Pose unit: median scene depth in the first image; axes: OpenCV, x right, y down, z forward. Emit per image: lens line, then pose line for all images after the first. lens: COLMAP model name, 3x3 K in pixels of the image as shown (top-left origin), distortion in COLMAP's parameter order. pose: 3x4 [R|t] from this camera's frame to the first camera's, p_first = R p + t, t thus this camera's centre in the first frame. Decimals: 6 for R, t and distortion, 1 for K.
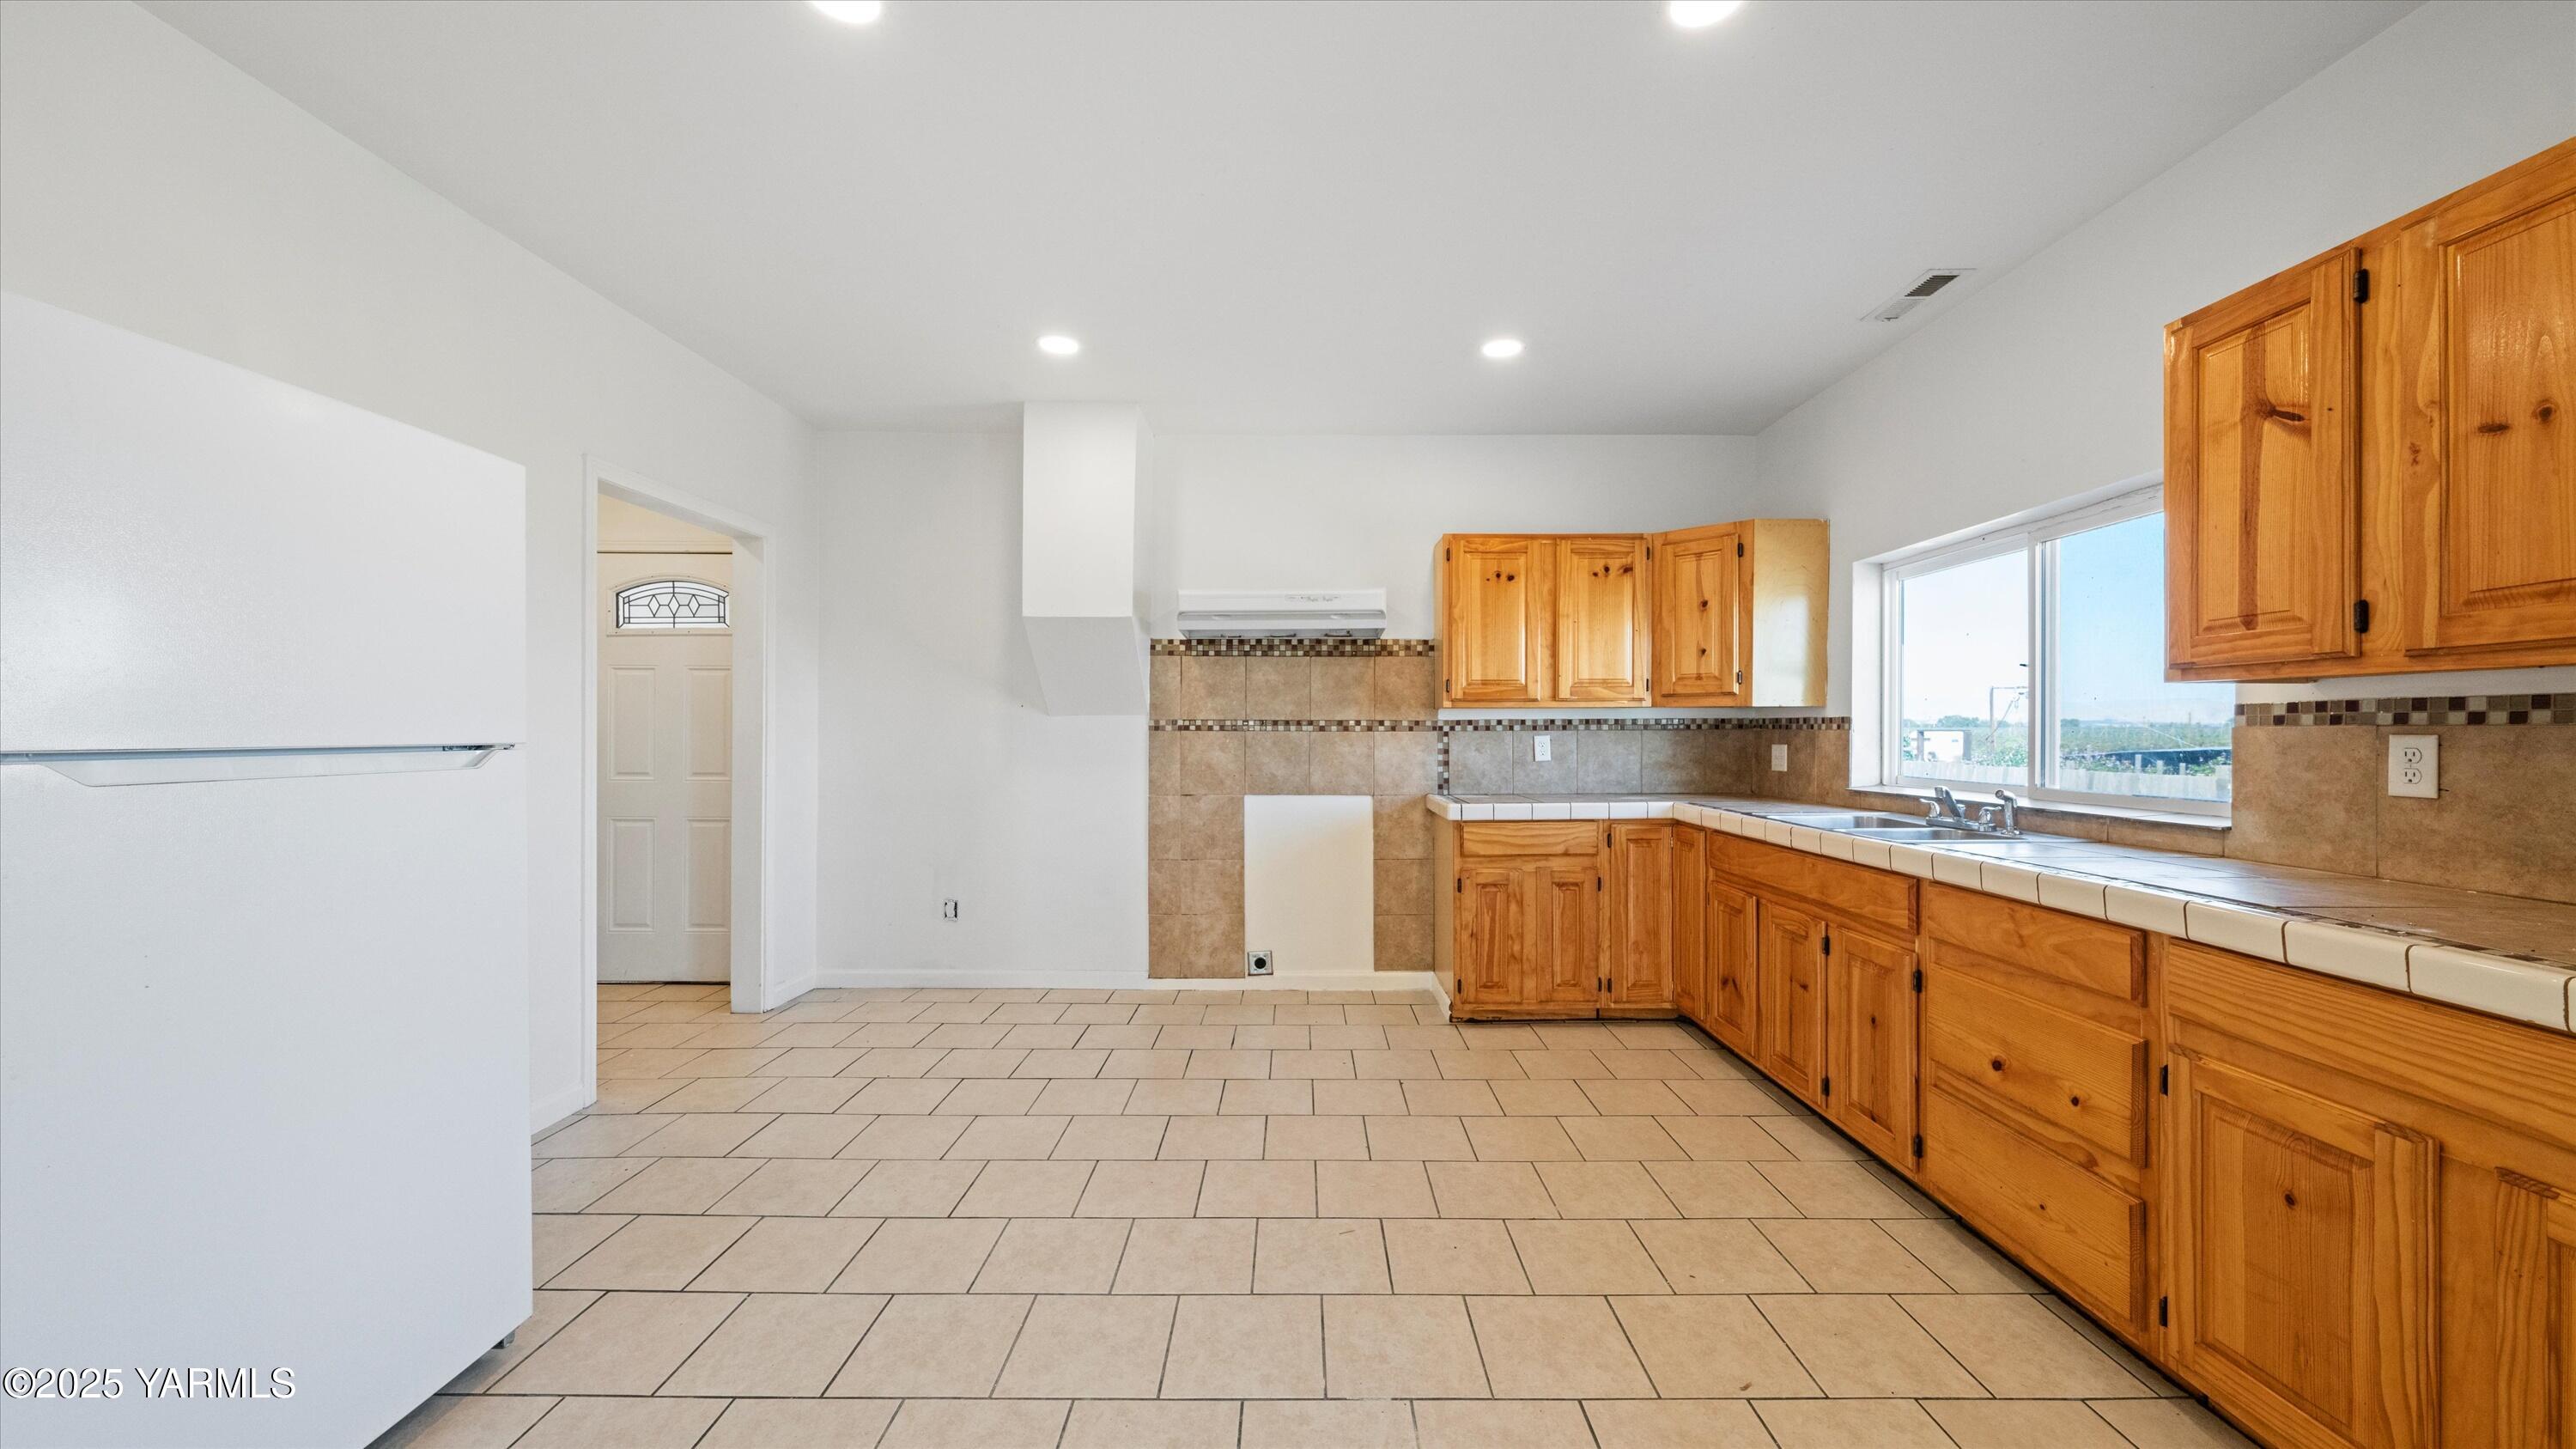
lens RADIAL K [[2112.3, 0, 1288.0], [0, 2112.3, 724.5], [0, 0, 1]] dist [0.007441, 0.000083]
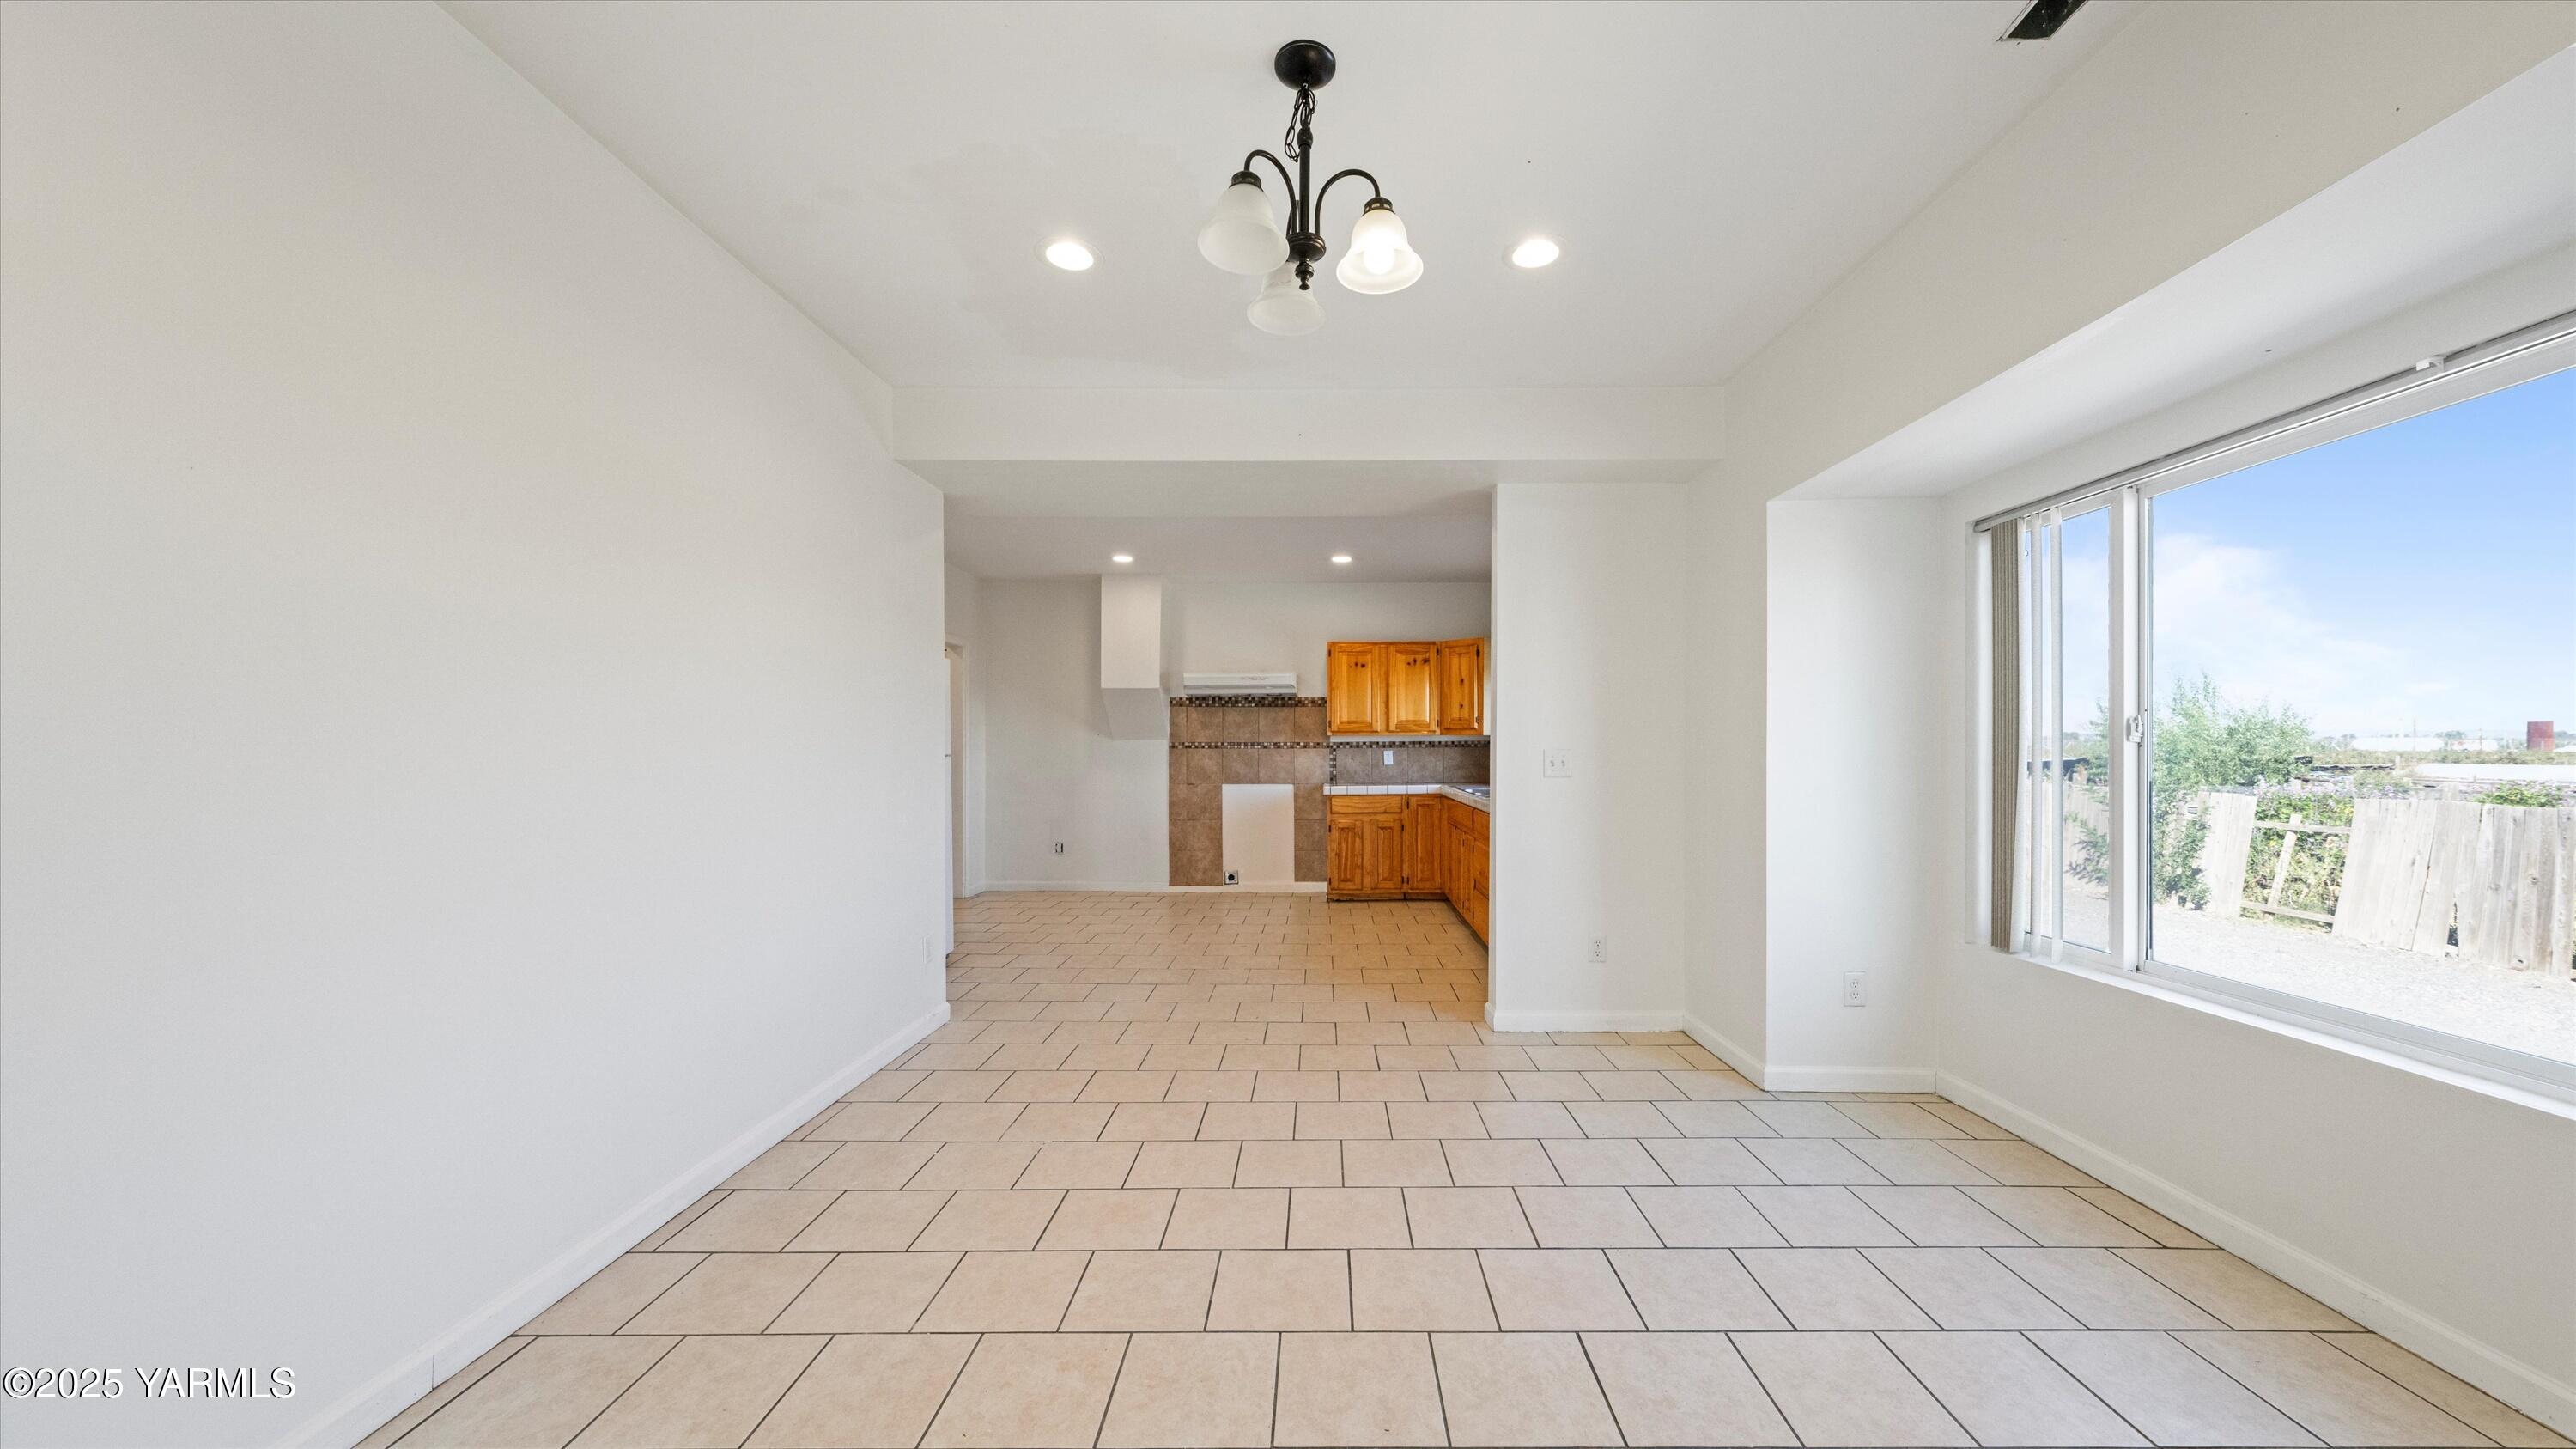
lens RADIAL K [[2048.3, 0, 1288.0], [0, 2048.3, 724.5], [0, 0, 1]] dist [-0.194168, 0.000467]
pose [[0.999867, -0.002971, -0.016060, 0.064695], [0.002831, 0.999958, -0.008759, -0.002075], [0.016086, 0.008713, 0.999833, -0.756935]]
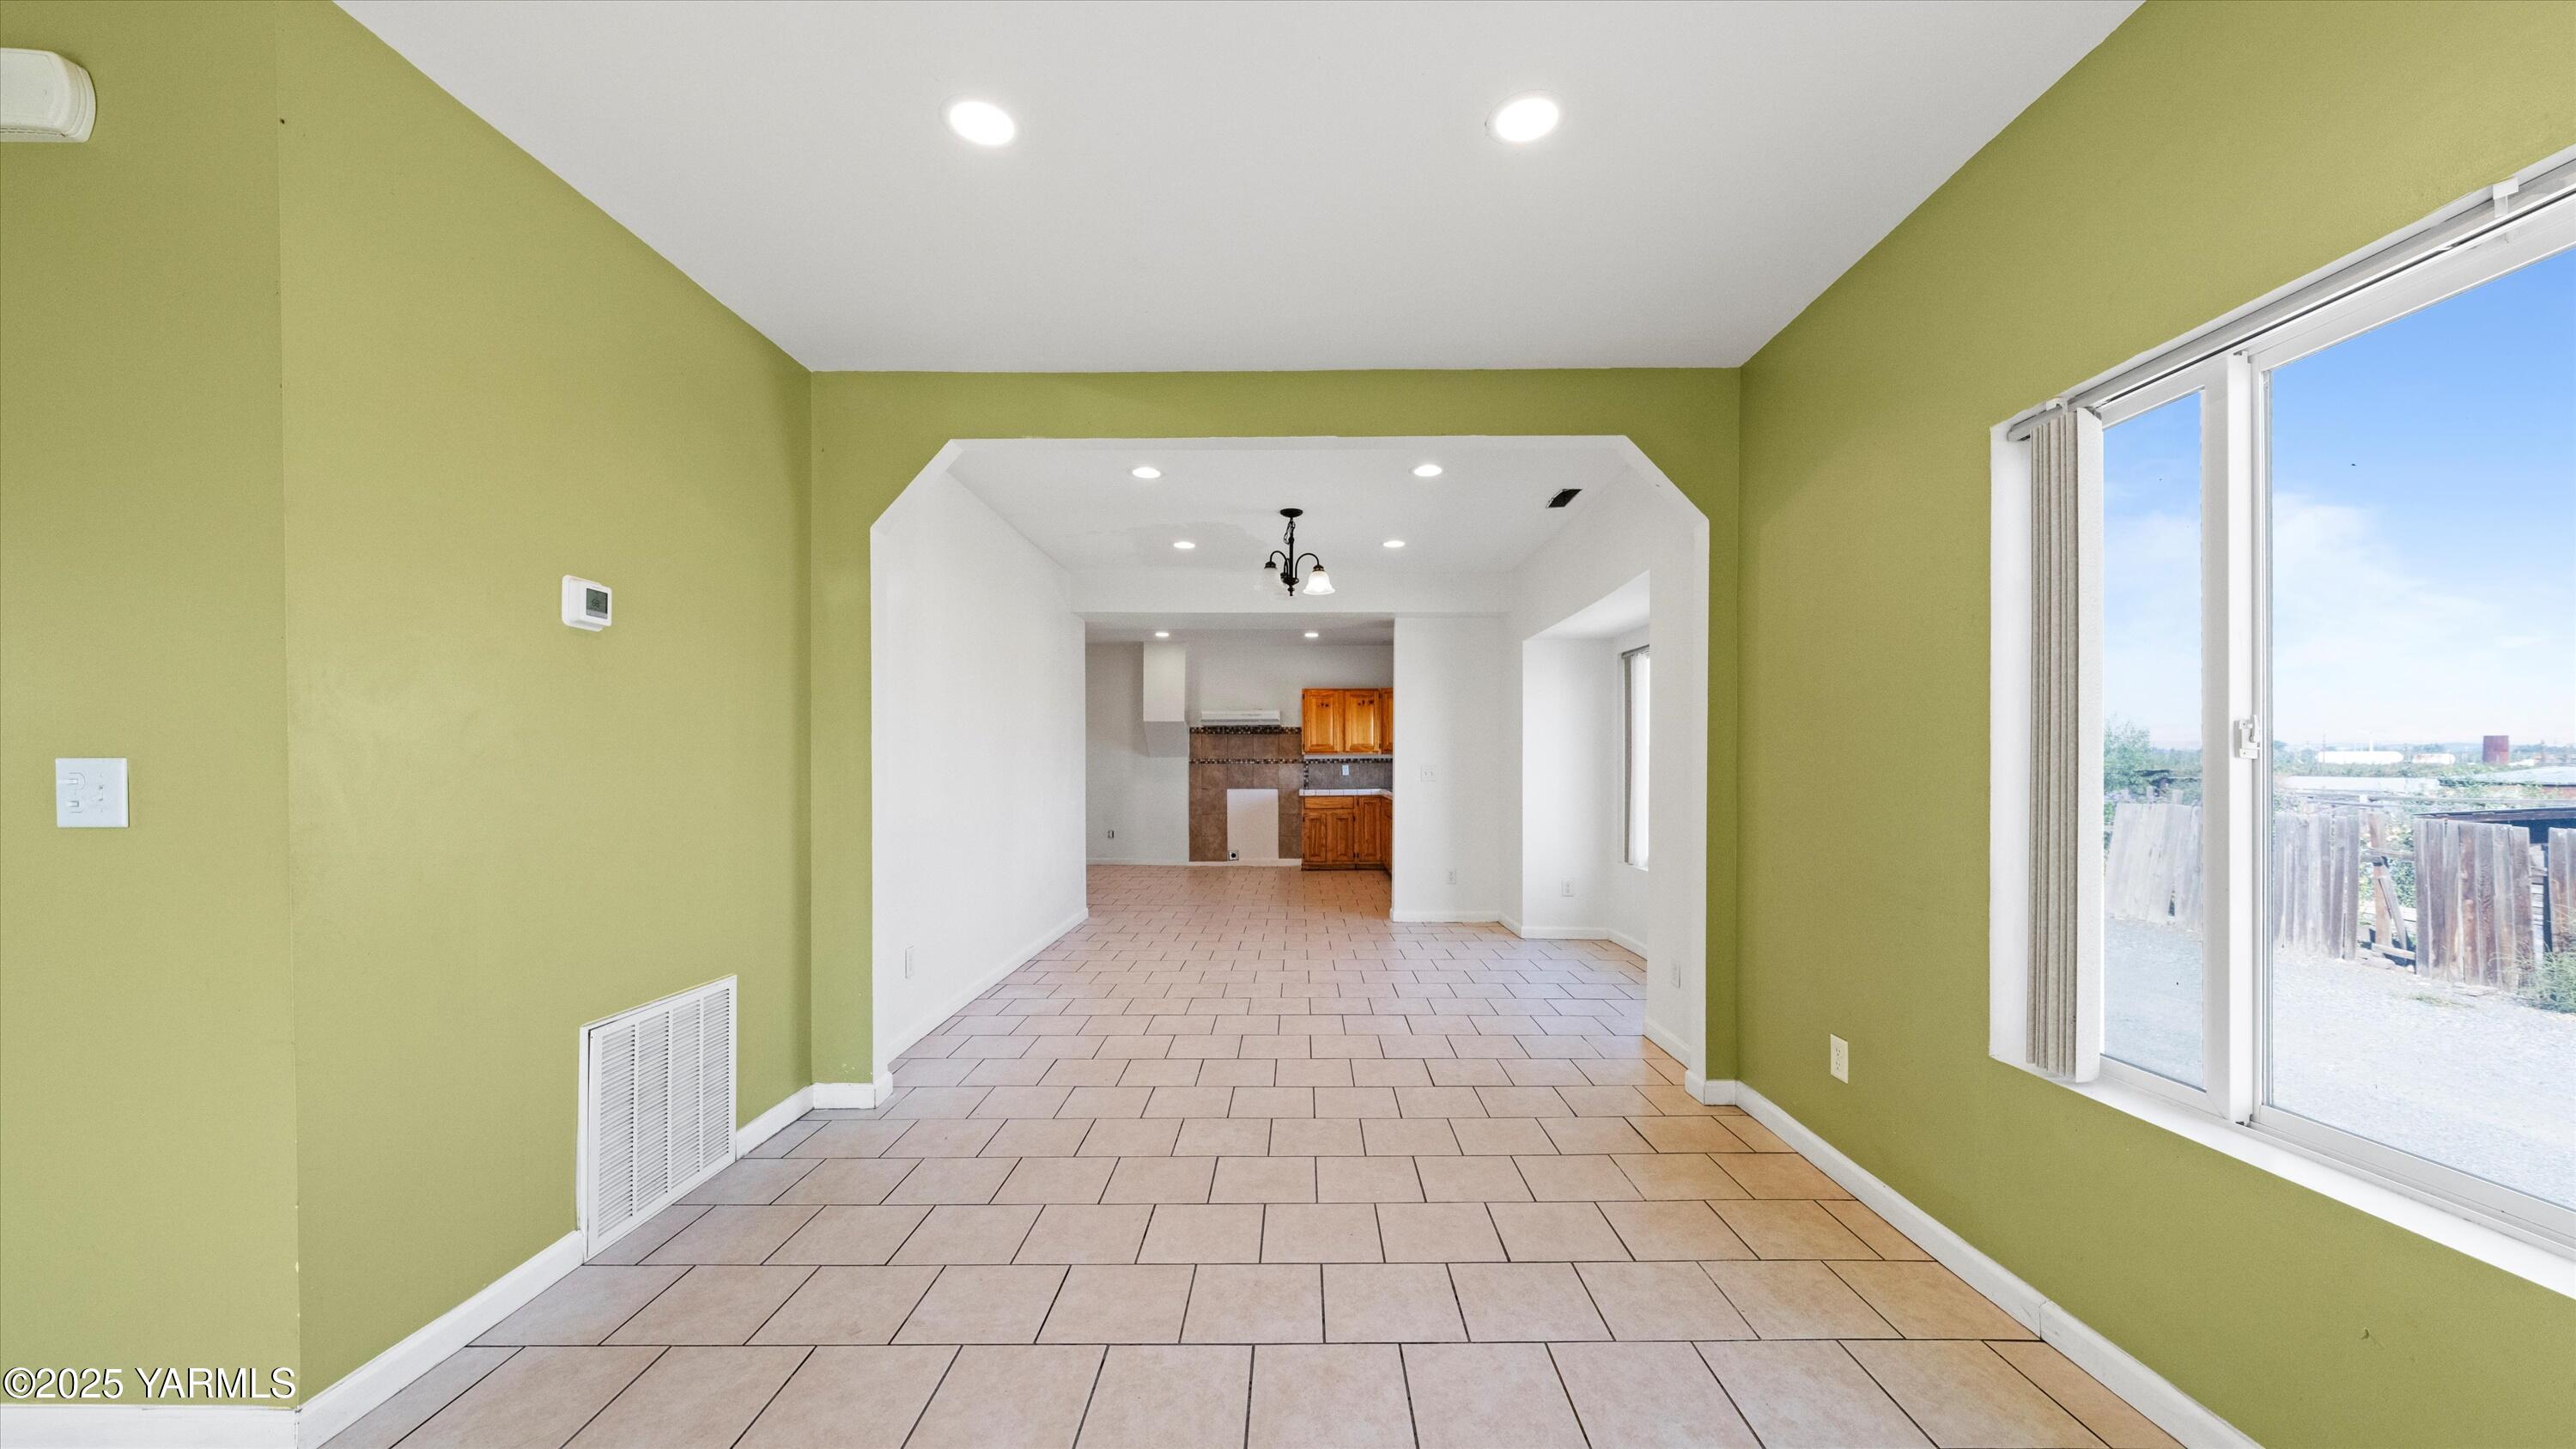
lens RADIAL K [[2112.3, 0, 1288.0], [0, 2112.3, 724.5], [0, 0, 1]] dist [0.007441, 0.000083]
pose [[0.999982, -0.004124, -0.004408, 0.064739], [0.004063, 0.999896, -0.013853, -0.008801], [0.004465, 0.013835, 0.999894, -1.554863]]
